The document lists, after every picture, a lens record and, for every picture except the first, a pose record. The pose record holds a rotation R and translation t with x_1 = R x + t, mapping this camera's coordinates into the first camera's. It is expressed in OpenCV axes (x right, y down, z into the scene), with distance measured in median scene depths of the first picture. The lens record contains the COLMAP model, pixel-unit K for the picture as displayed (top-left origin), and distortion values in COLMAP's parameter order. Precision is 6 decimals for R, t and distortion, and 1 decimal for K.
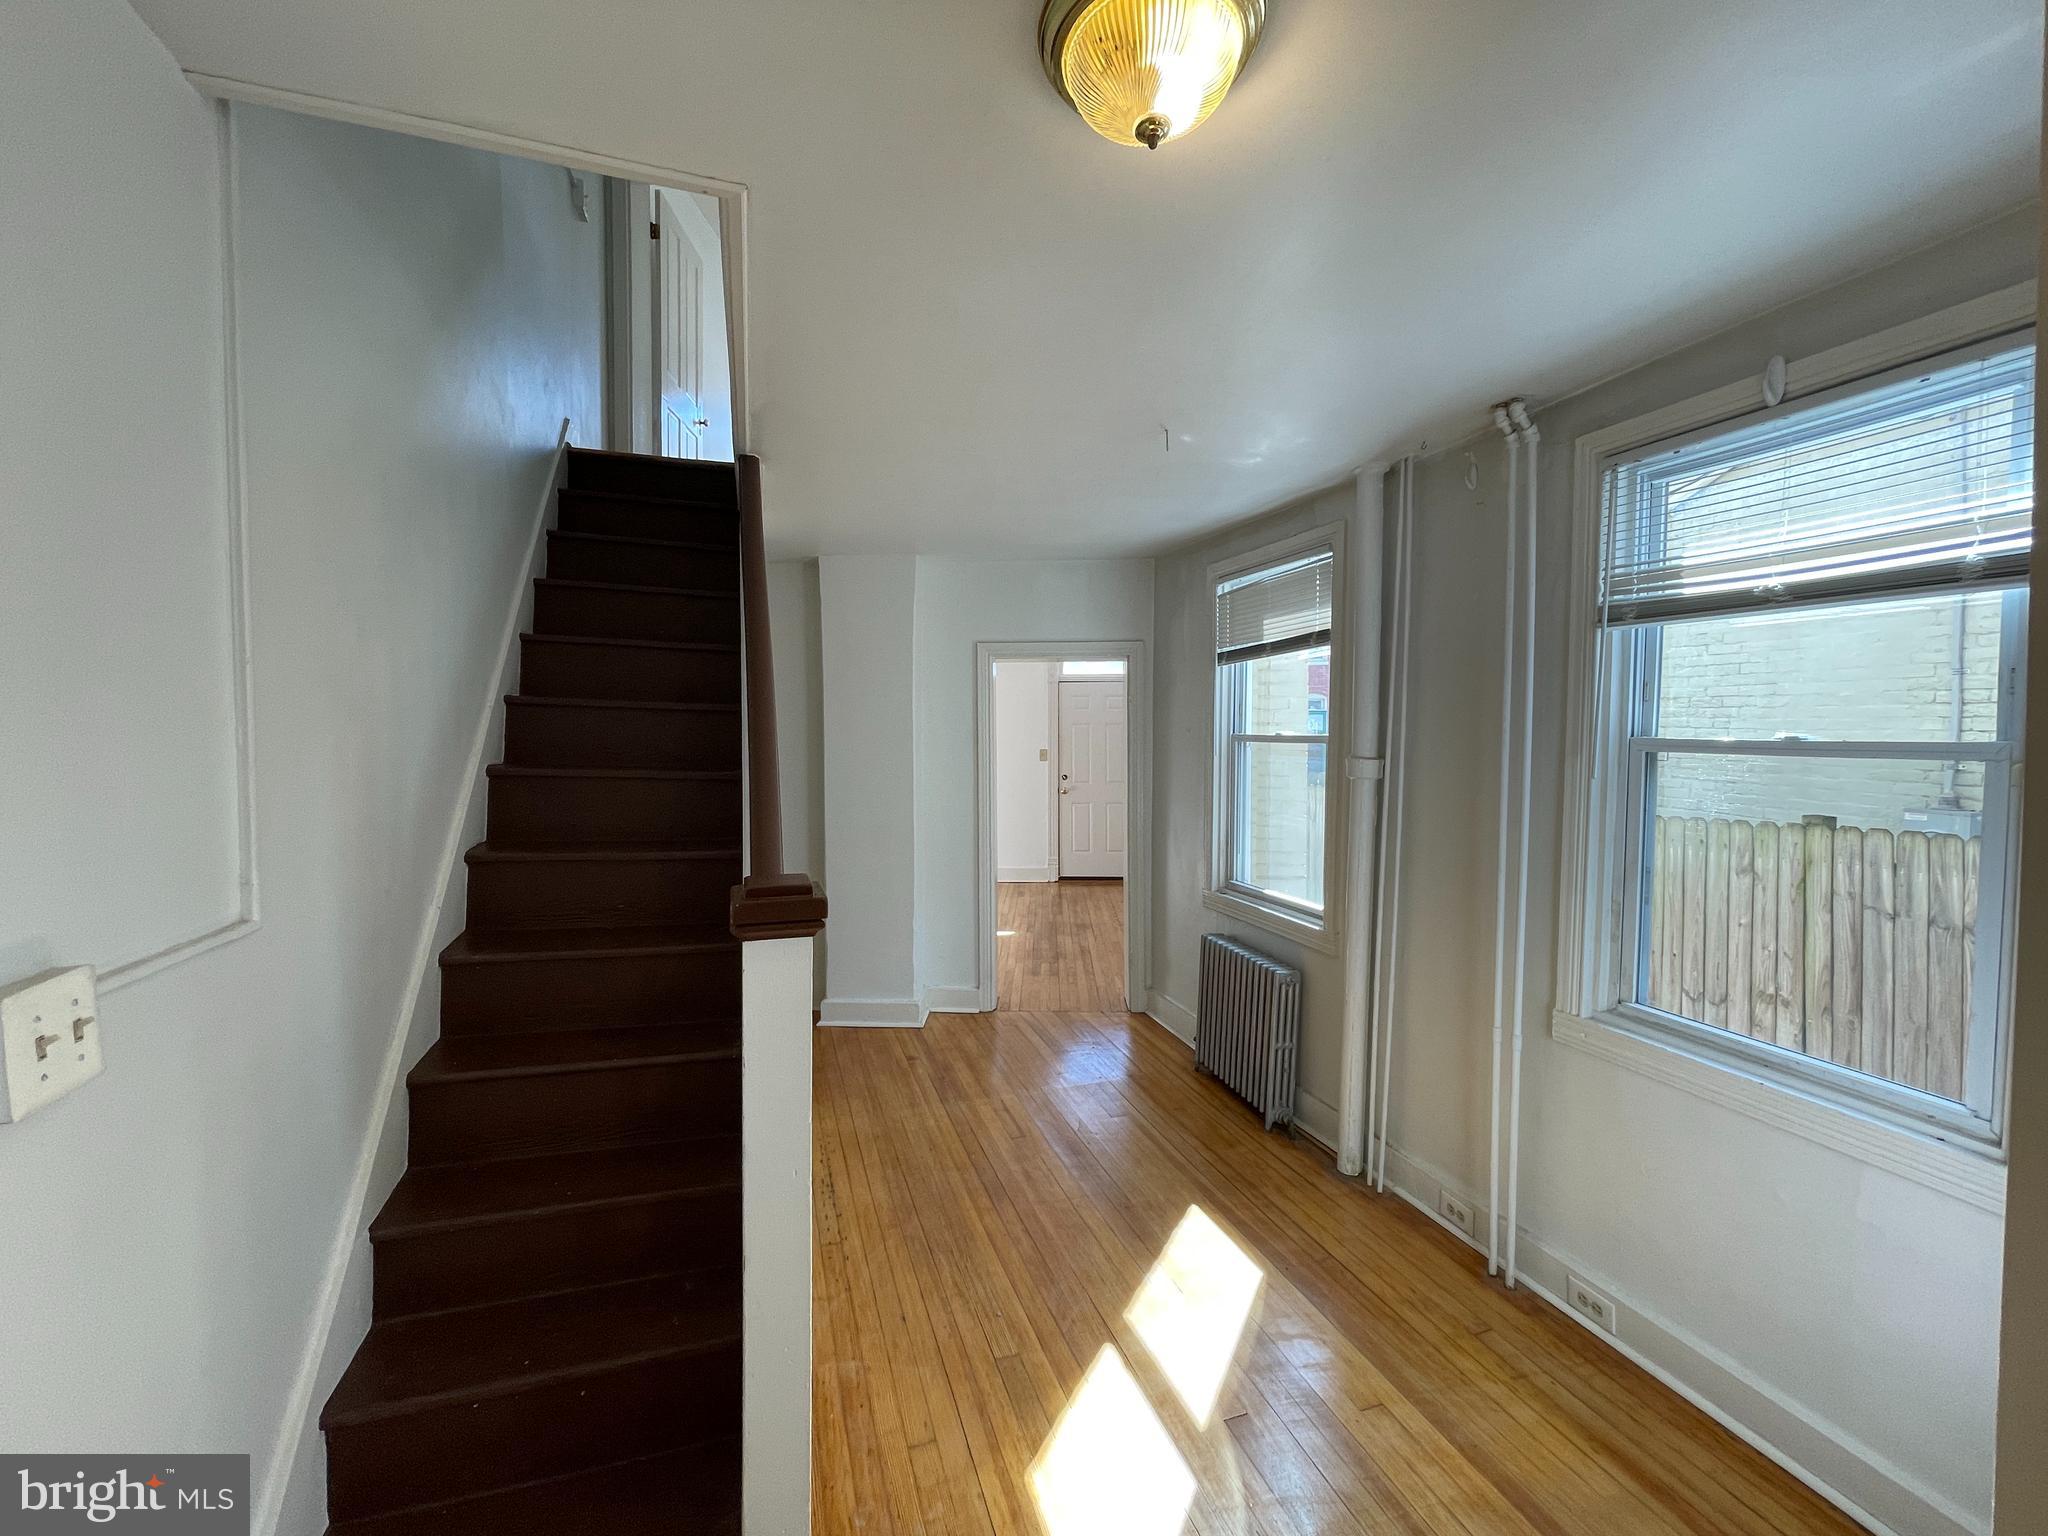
lens RADIAL K [[815.6, 0, 1018.7], [0, 815.6, 764.2], [0, 0, 1]] dist [0.008625, 0.000256]
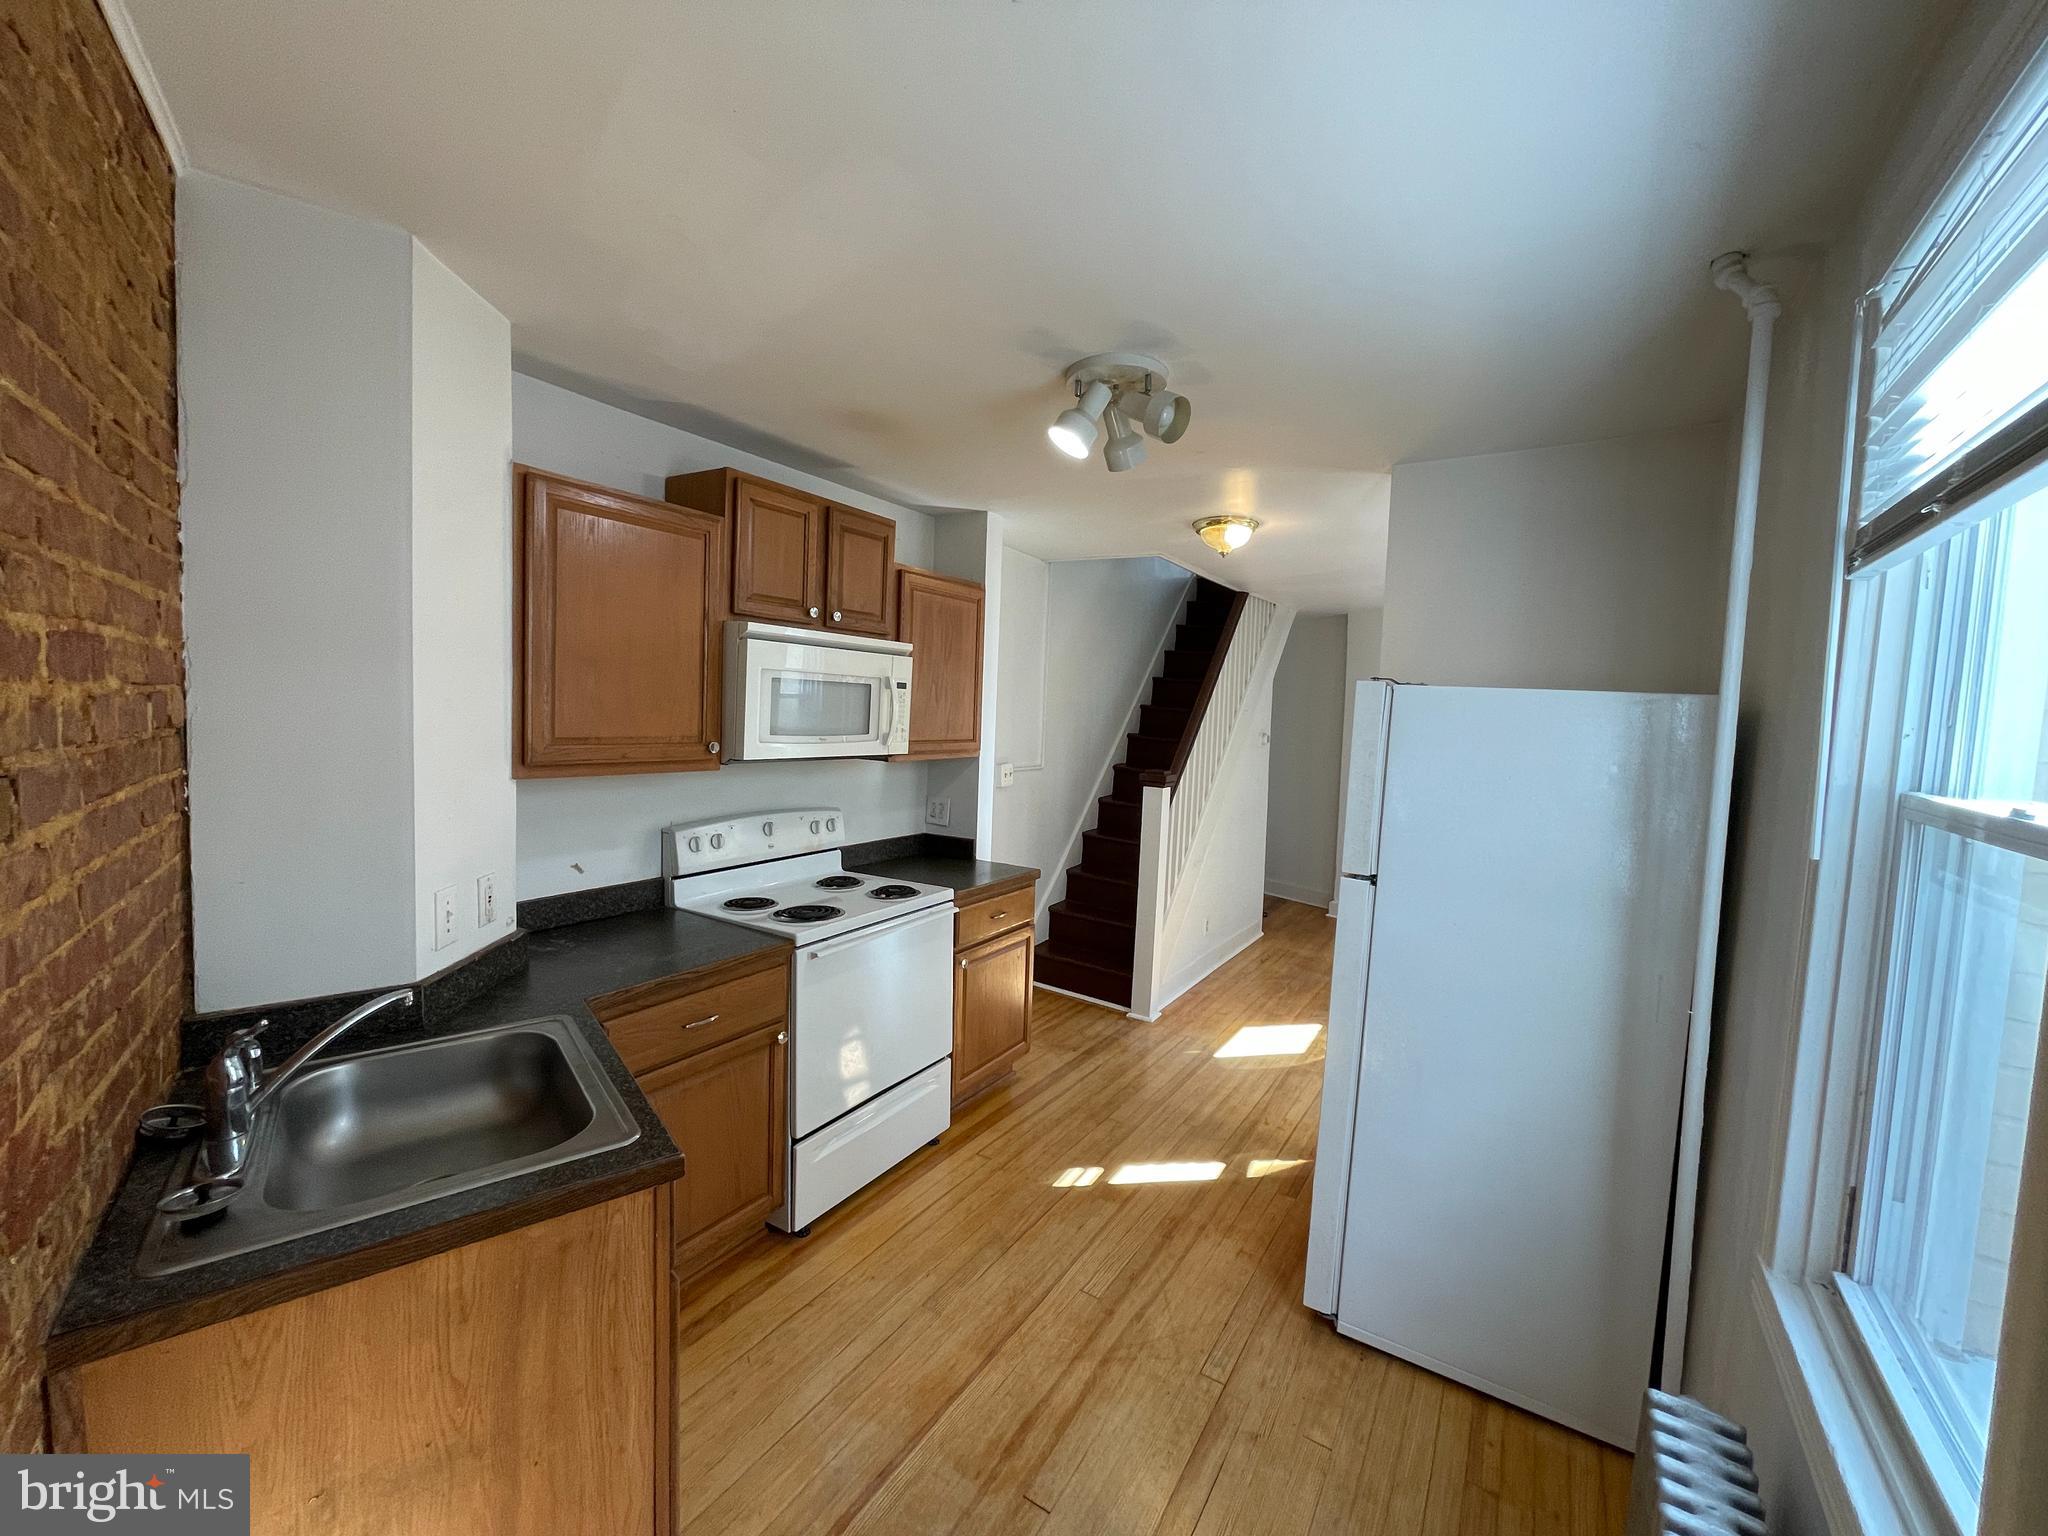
lens RADIAL K [[831.2, 0, 1026.1], [0, 831.2, 759.0], [0, 0, 1]] dist [0.002064, 0.000273]
pose [[0.640989, 0.061083, -0.765116, 0.791131], [-0.060107, 0.997762, 0.029300, 0.018649], [0.765193, 0.027208, 0.643226, -0.620511]]
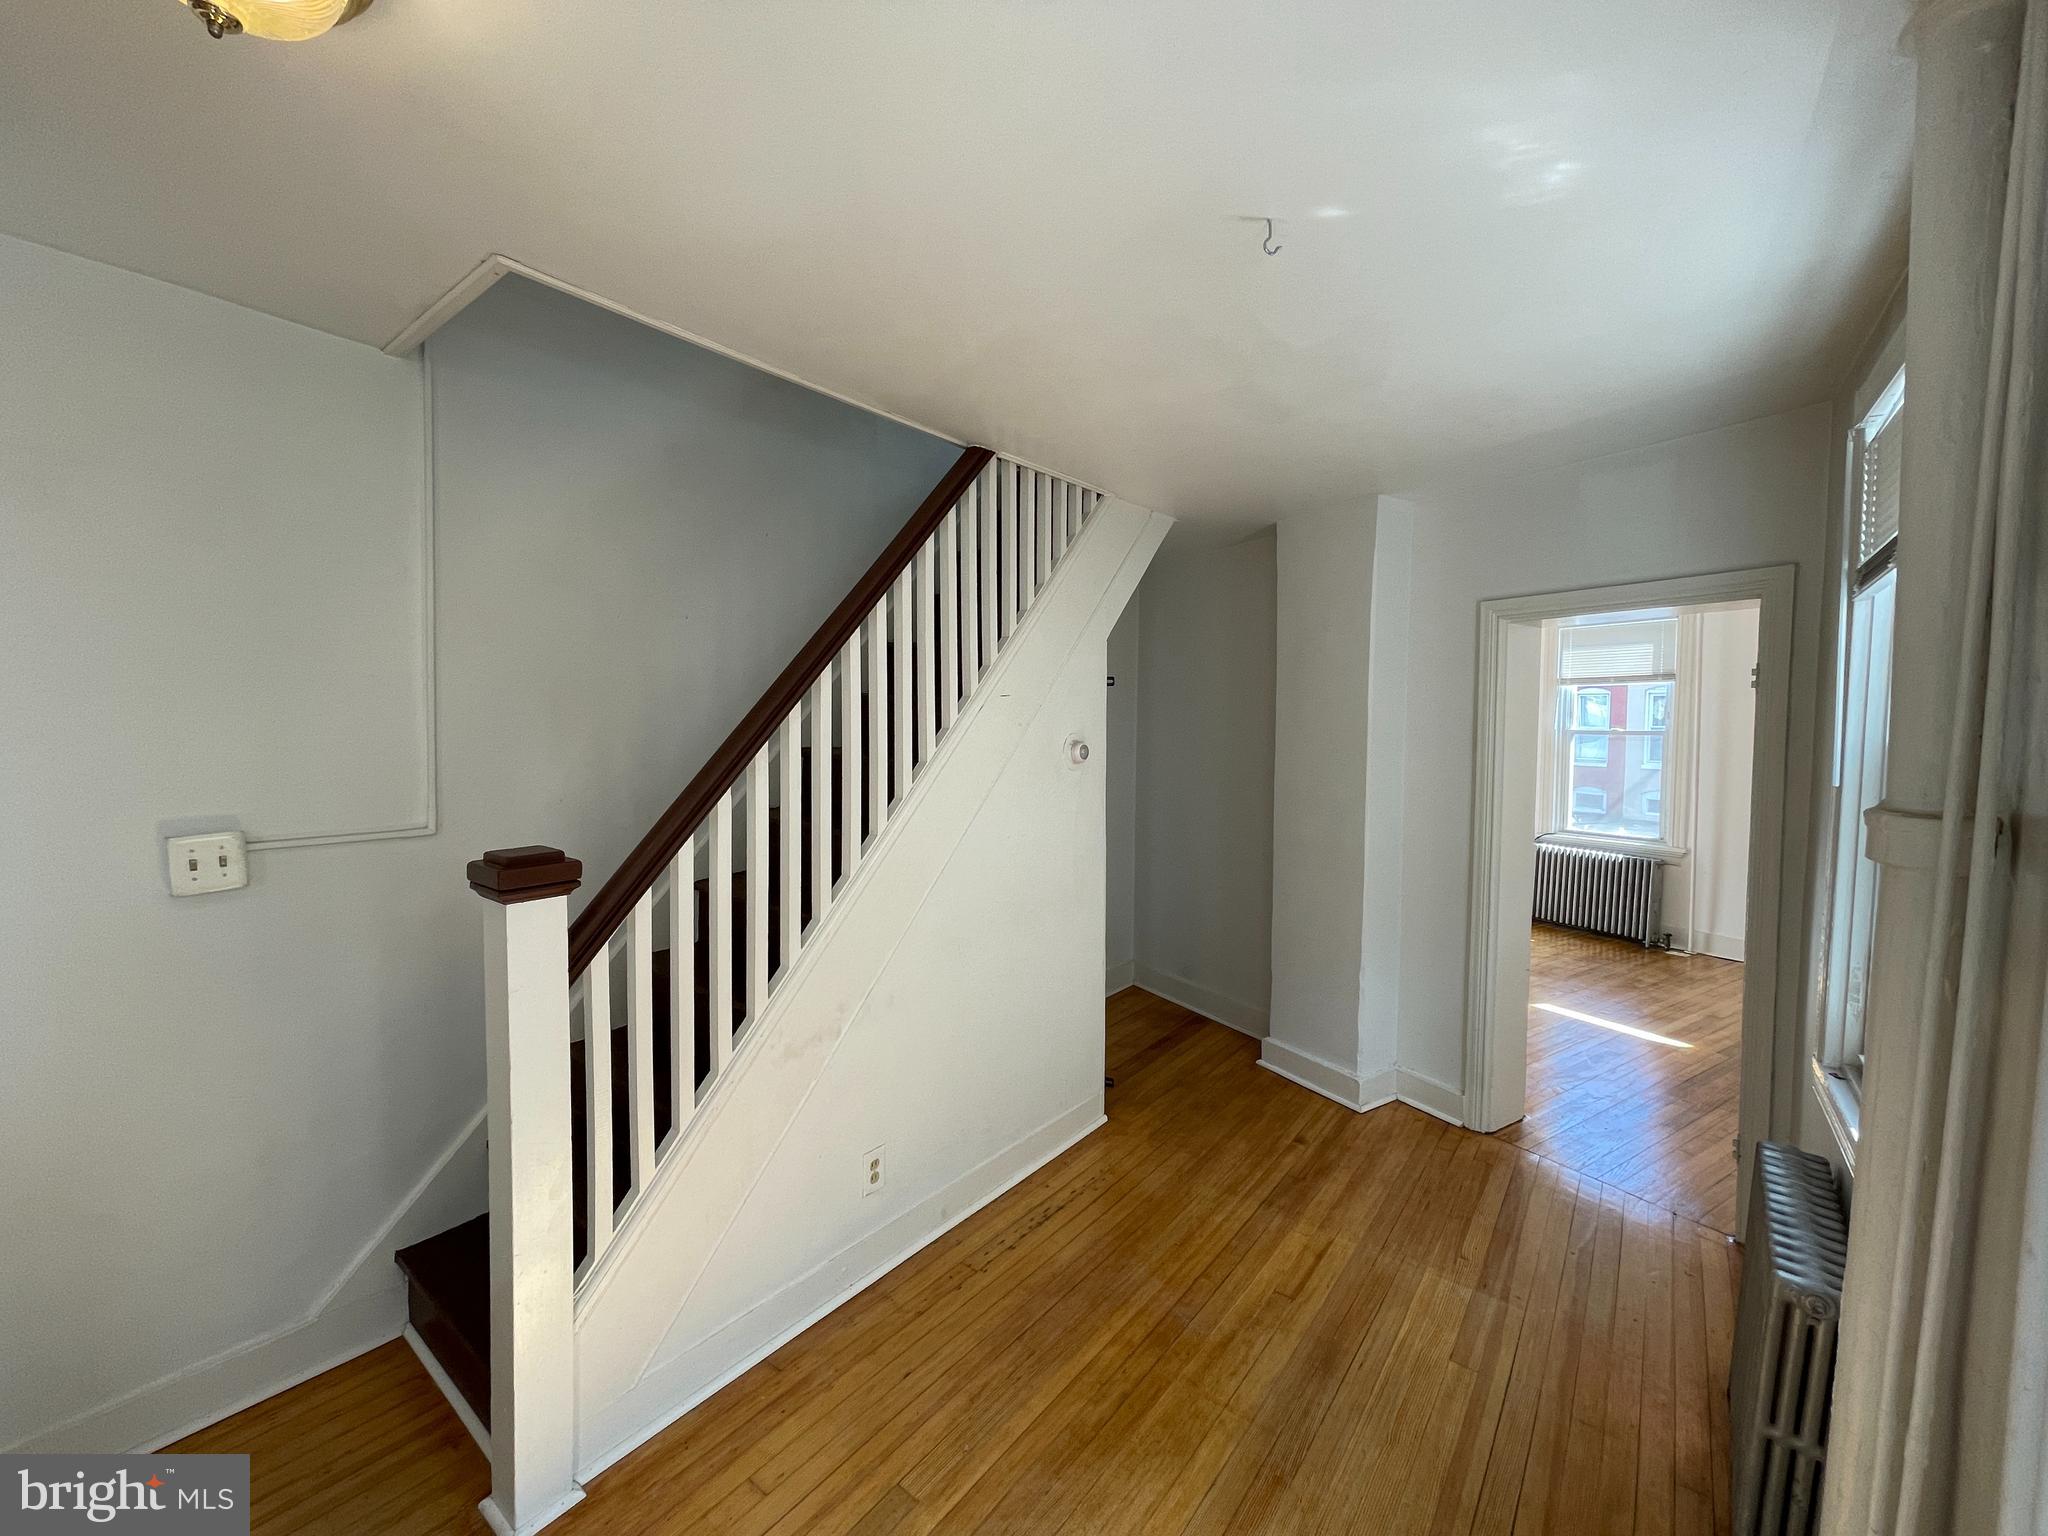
lens RADIAL K [[815.6, 0, 1018.7], [0, 815.6, 764.2], [0, 0, 1]] dist [0.008625, 0.000256]
pose [[0.556852, 0.035000, -0.829874, 0.453311], [-0.038189, 0.999134, 0.016514, -0.007748], [0.829733, 0.022496, 0.557707, 0.407652]]
